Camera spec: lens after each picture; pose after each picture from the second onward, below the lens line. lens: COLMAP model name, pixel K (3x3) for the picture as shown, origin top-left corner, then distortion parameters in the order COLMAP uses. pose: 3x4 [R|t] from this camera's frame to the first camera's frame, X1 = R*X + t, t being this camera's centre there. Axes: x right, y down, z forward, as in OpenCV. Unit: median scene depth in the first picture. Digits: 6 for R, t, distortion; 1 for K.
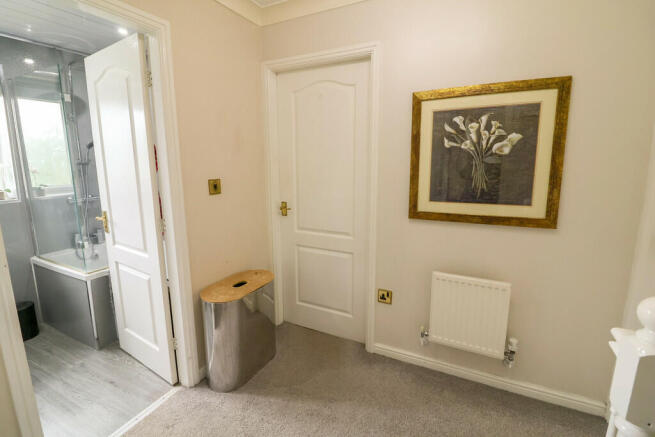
lens RADIAL K [[313.8, 0, 325.7], [0, 313.8, 205.3], [0, 0, 1]] dist [-0.015638, -0.000471]
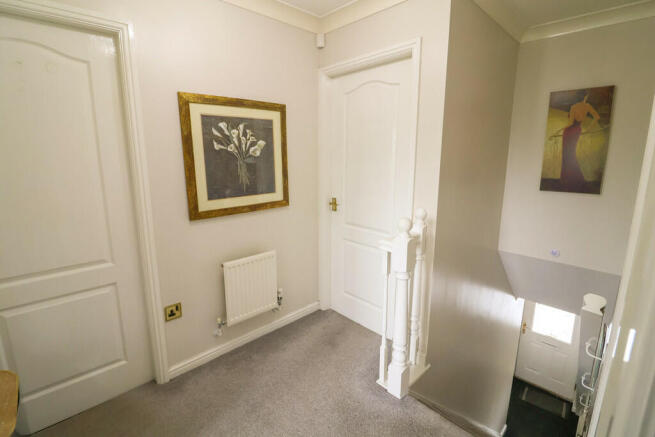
lens RADIAL K [[302.5, 0, 324.6], [0, 302.5, 209.3], [0, 0, 1]] dist [-0.003706, -0.010849]
pose [[0.319913, -0.158235, 0.934140, -0.533887], [0.147685, 0.982232, 0.115804, -0.046952], [-0.935866, 0.100911, 0.337597, 0.314721]]
